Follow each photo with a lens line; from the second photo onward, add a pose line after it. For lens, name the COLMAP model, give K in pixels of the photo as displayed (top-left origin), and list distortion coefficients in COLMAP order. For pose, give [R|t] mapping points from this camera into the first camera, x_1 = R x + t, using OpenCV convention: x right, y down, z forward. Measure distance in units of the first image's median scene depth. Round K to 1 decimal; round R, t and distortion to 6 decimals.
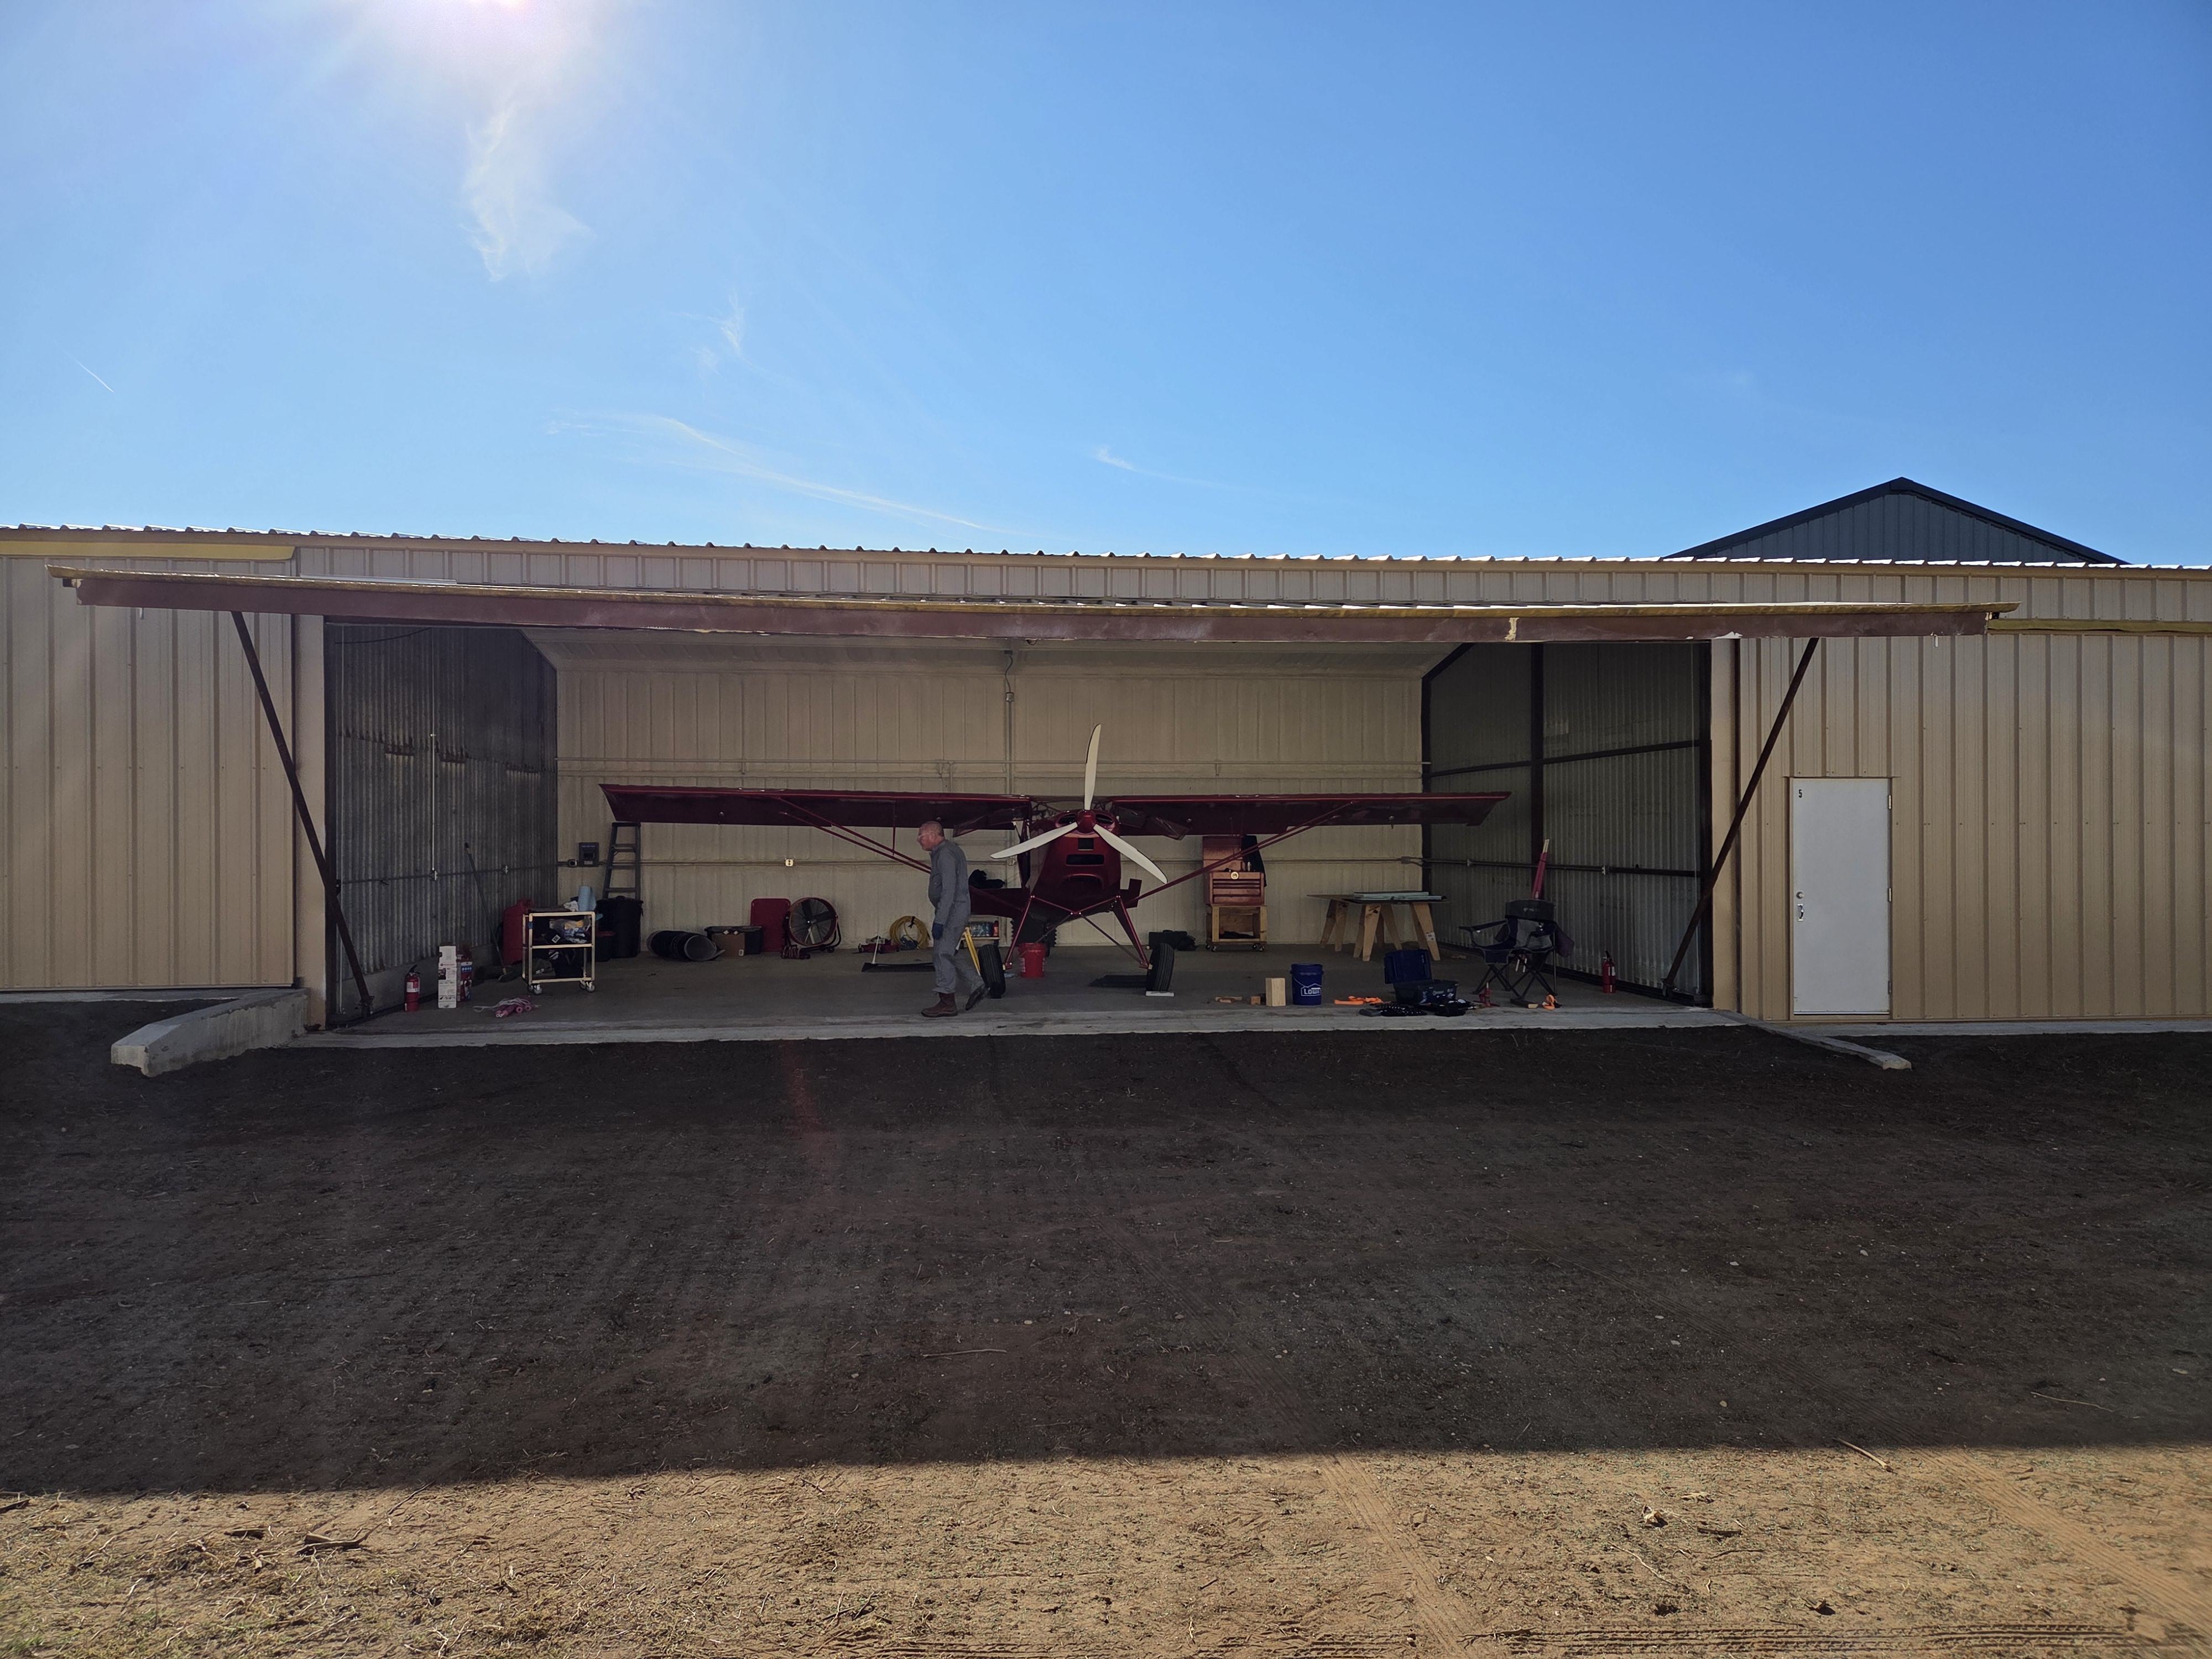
lens RADIAL K [[1592.8, 0, 1106.0], [0, 1592.8, 829.5], [0, 0, 1]] dist [0.055724, -0.114040]
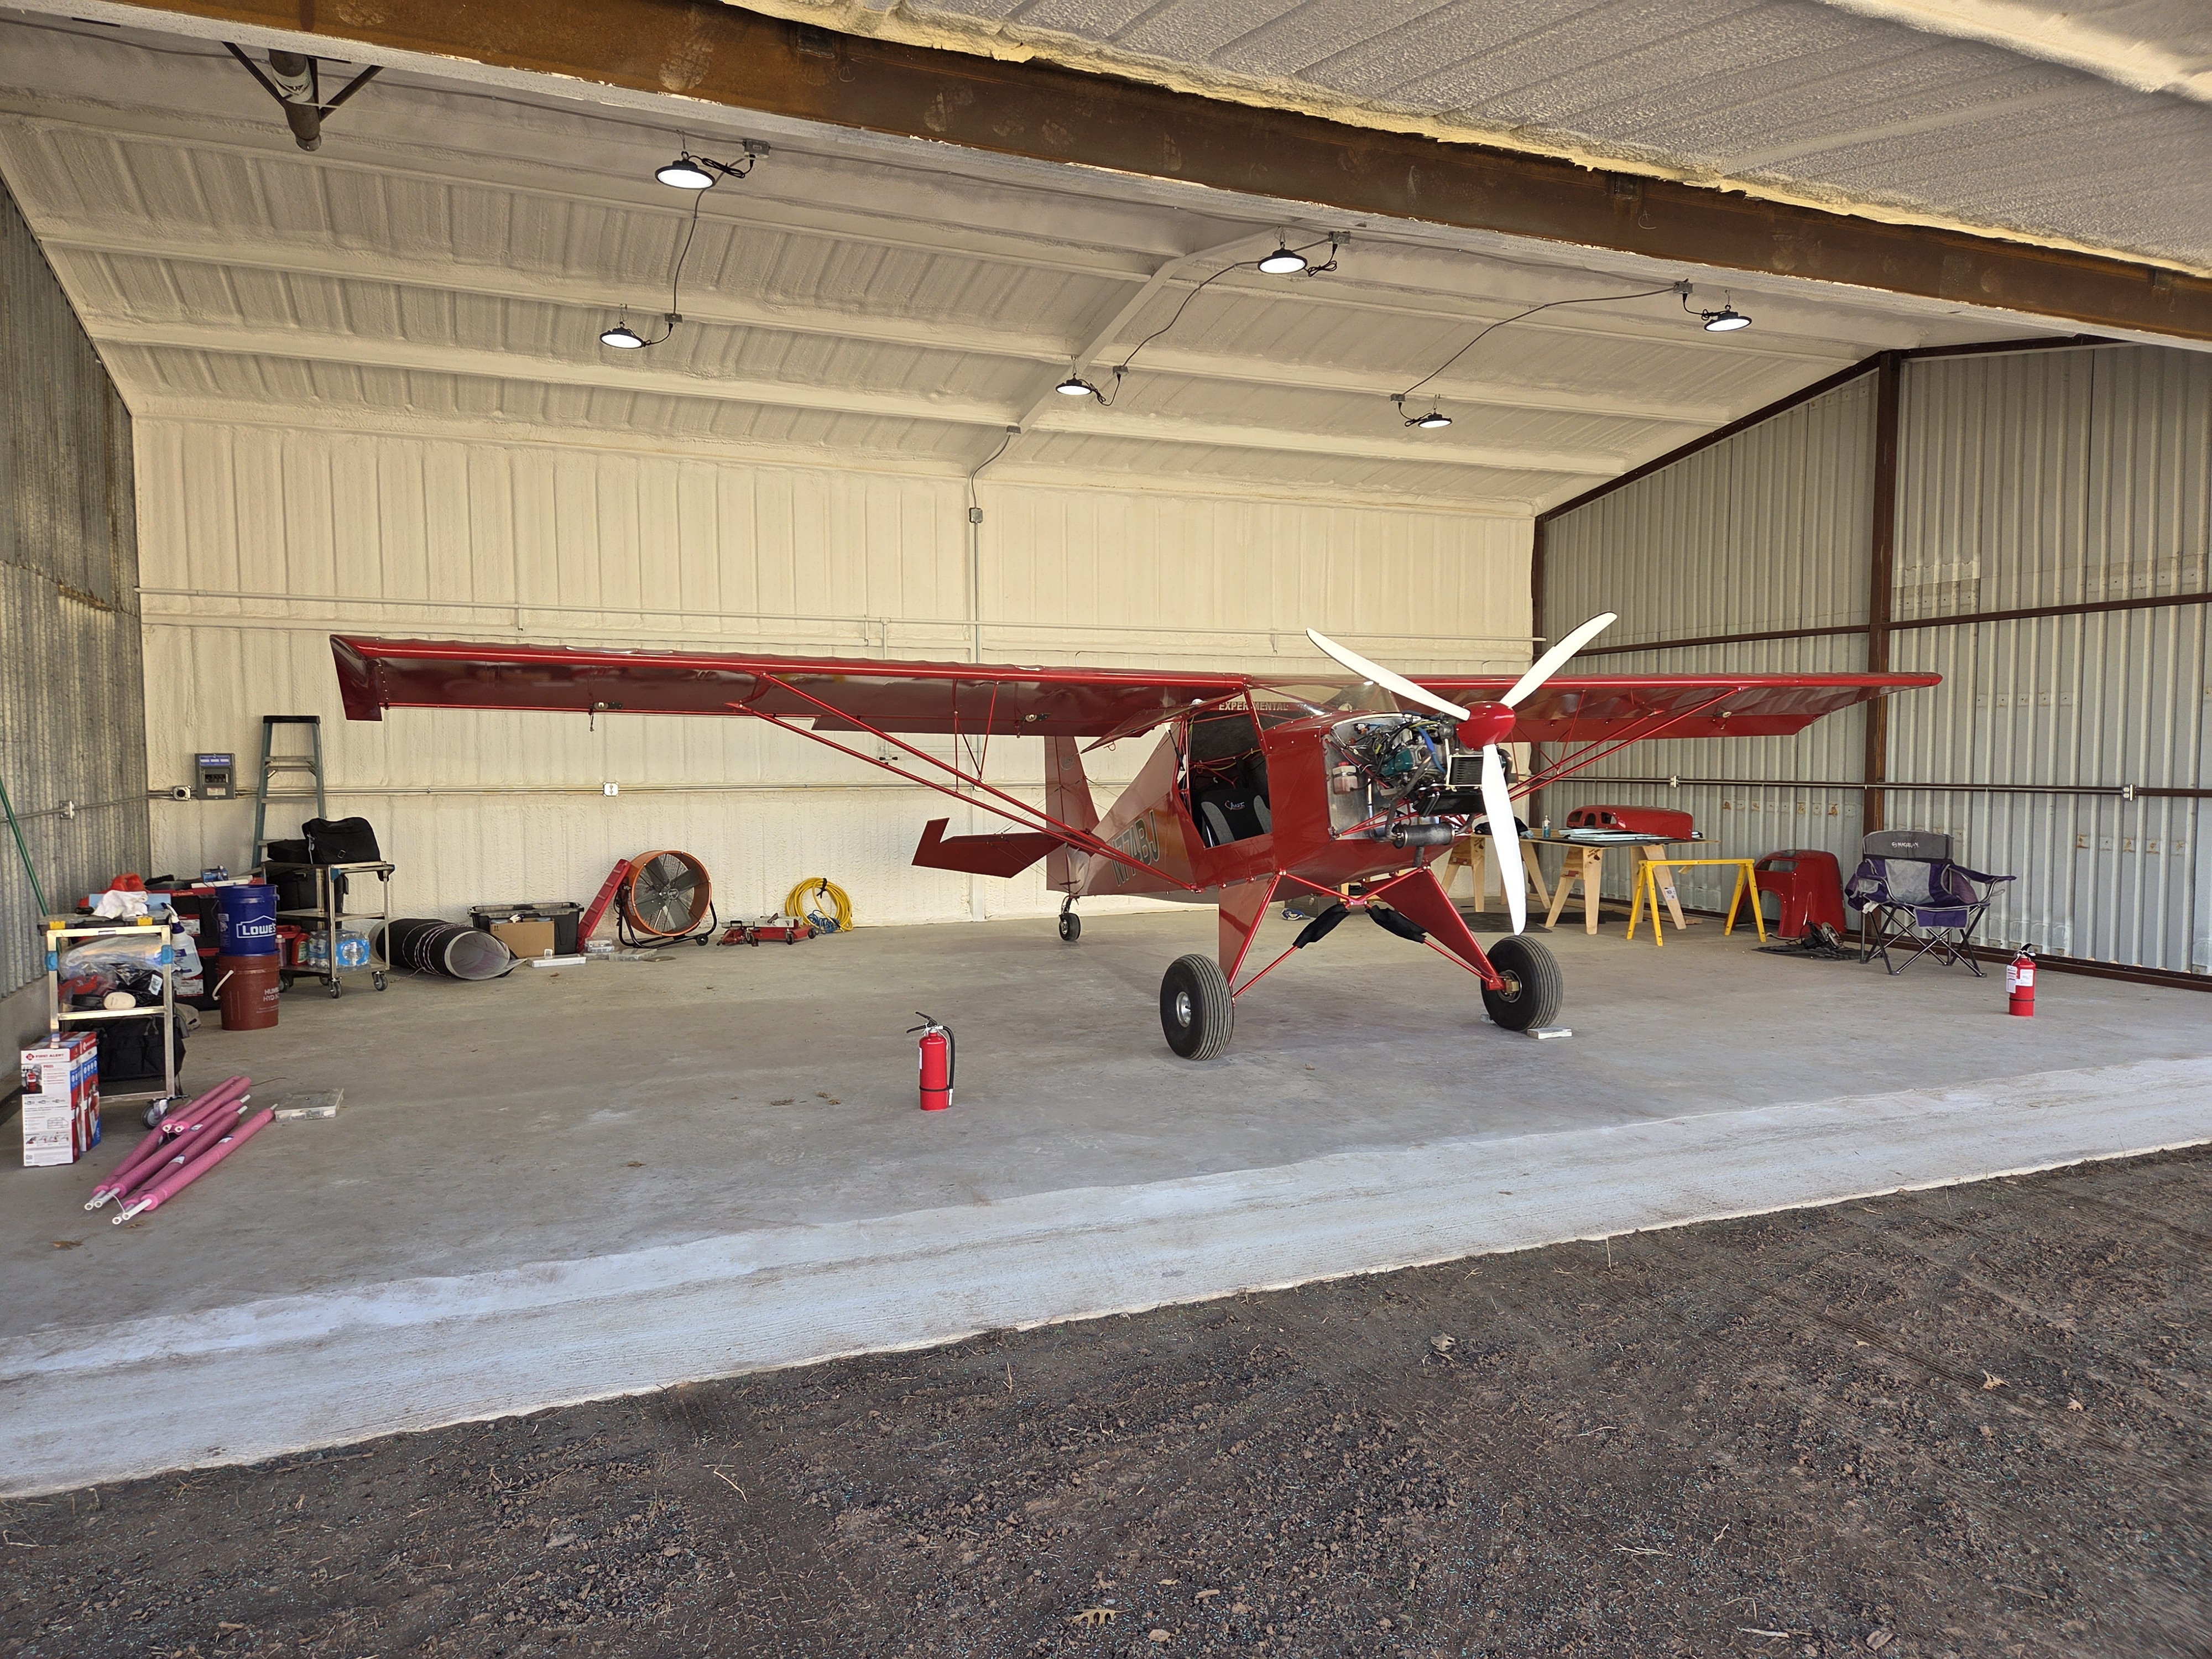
lens RADIAL K [[1587.9, 0, 1173.3], [0, 1587.9, 855.4], [0, 0, 1]] dist [0.035892, -0.057267]
pose [[0.949999, -0.022363, 0.311450, -0.192399], [0.001258, 0.997698, 0.067802, 0.006466], [-0.312250, -0.064020, 0.947840, 0.412985]]
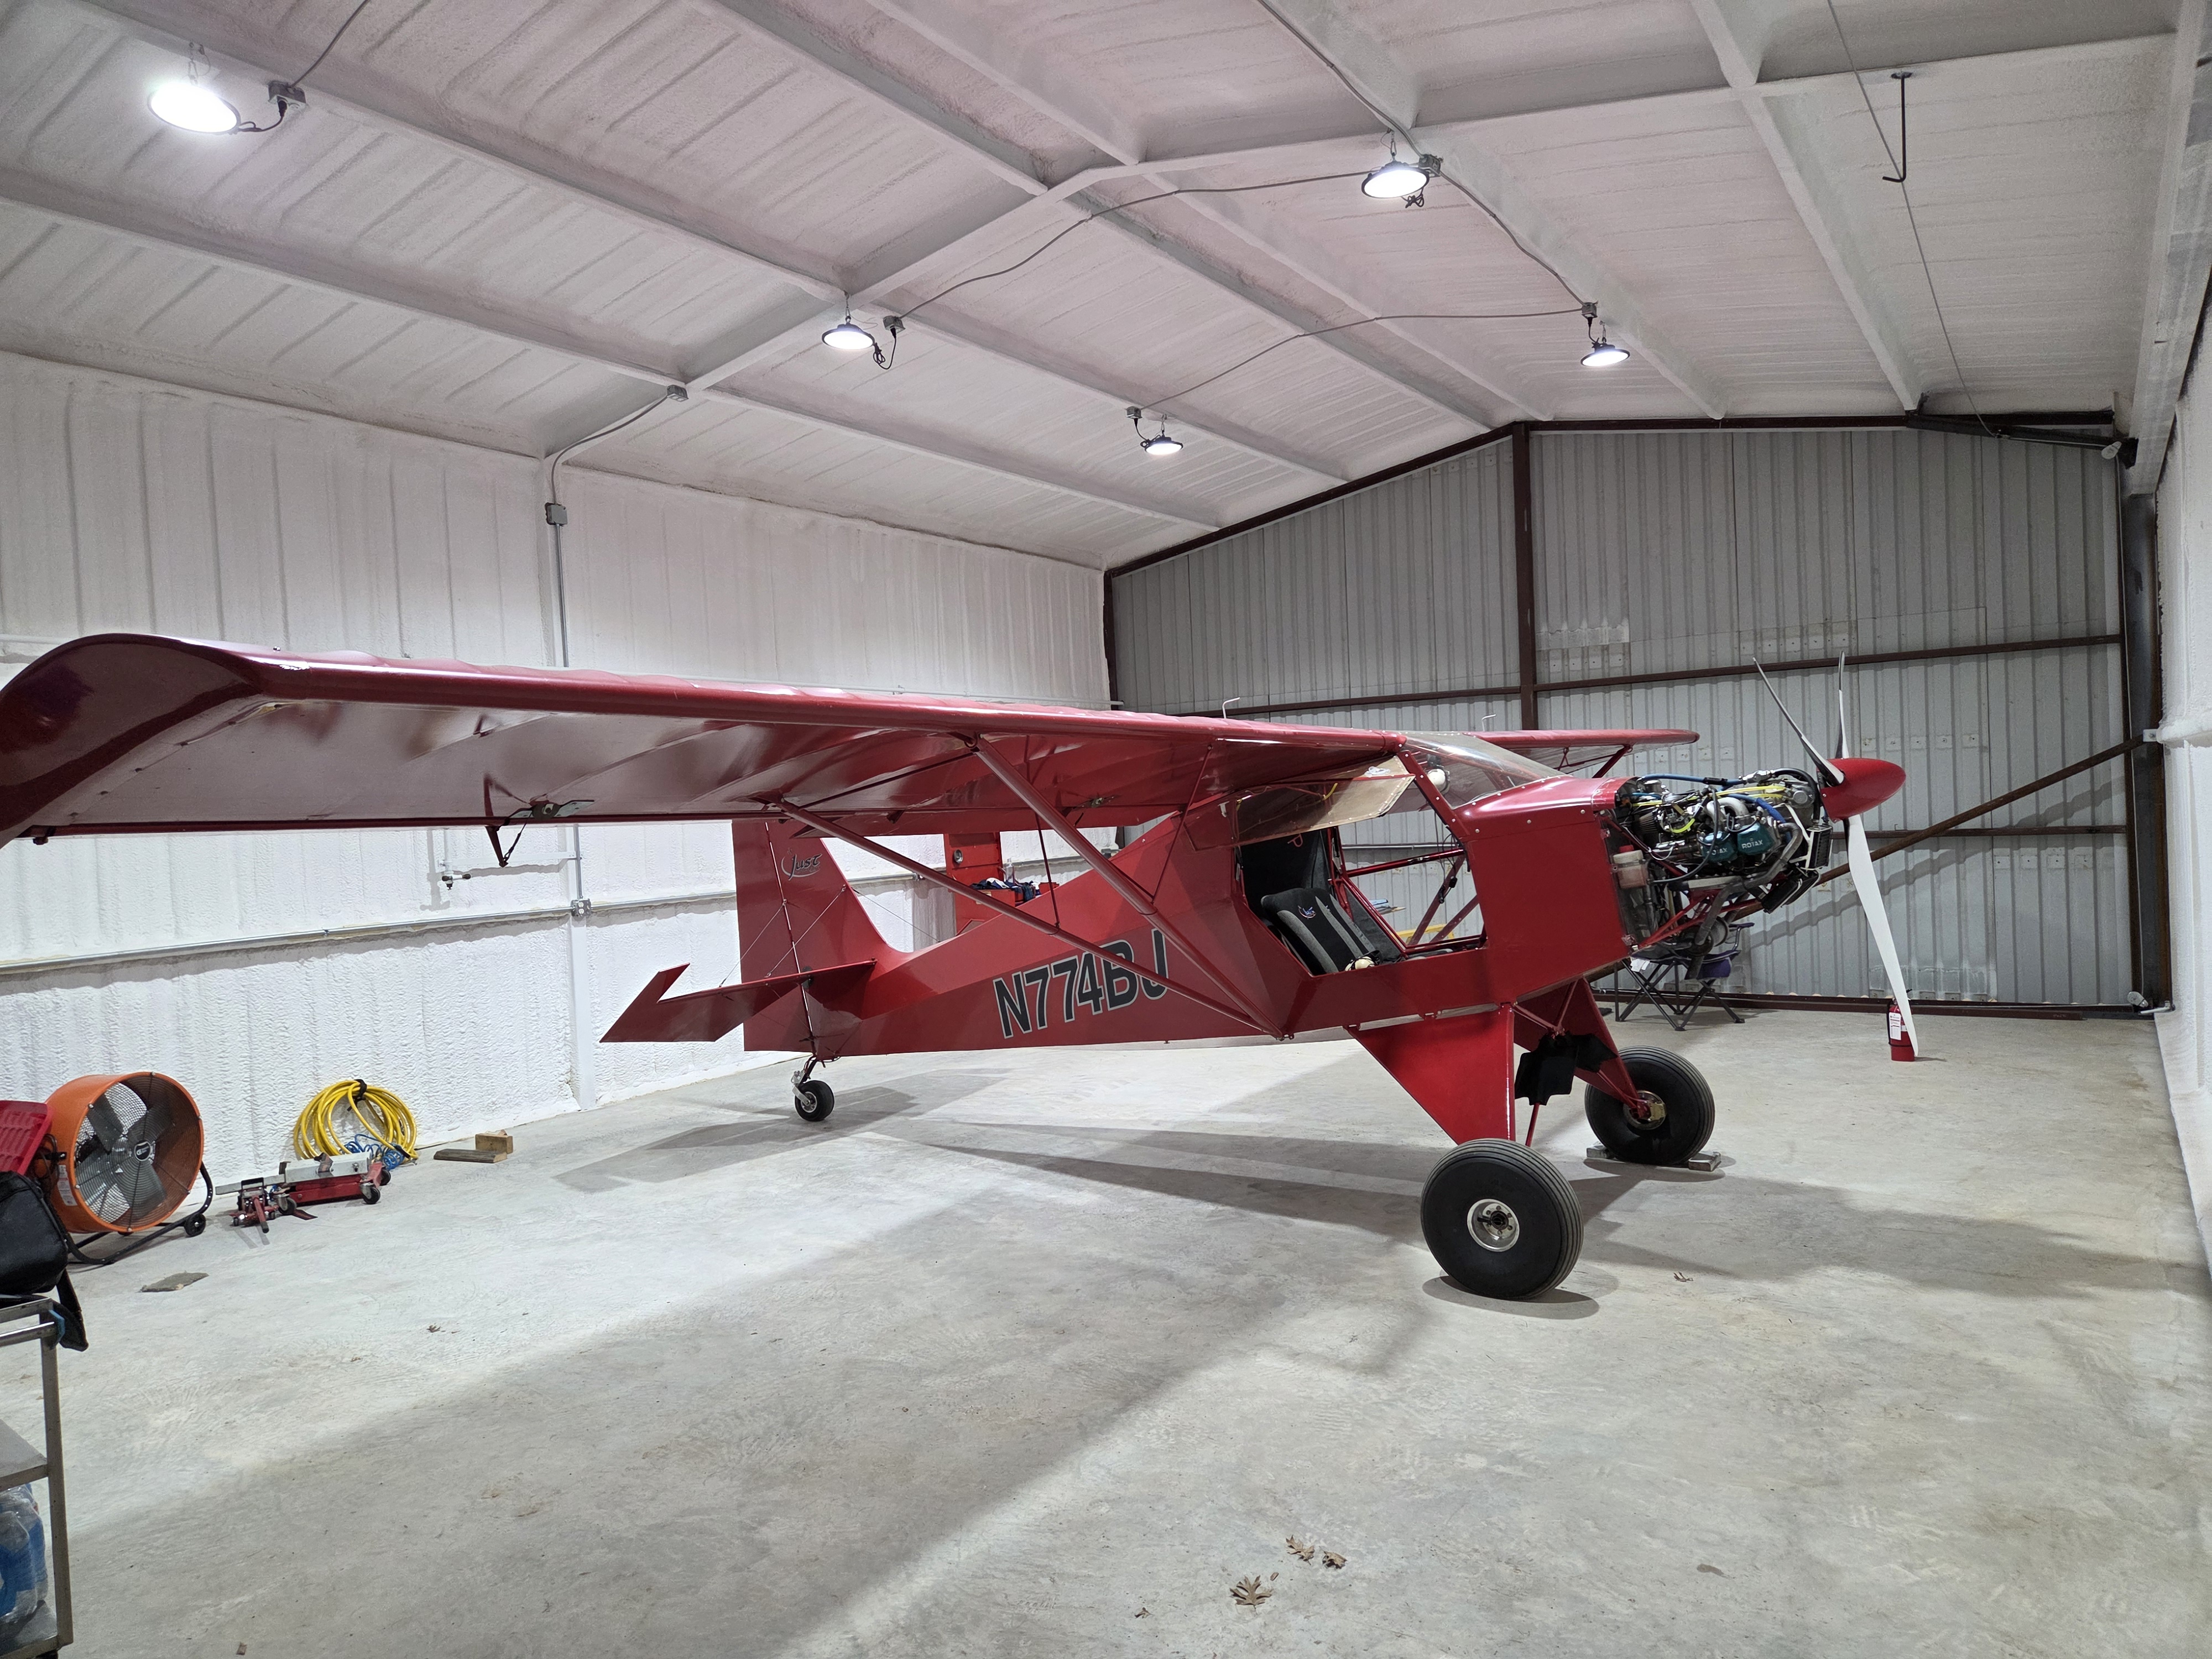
lens RADIAL K [[1499.6, 0, 1208.8], [0, 1499.6, 831.7], [0, 0, 1]] dist [0.063795, -0.000325]
pose [[0.601216, -0.043984, 0.797875, -0.303245], [0.042113, 0.998840, 0.023329, -0.002832], [-0.797976, 0.019576, 0.602371, 0.683886]]
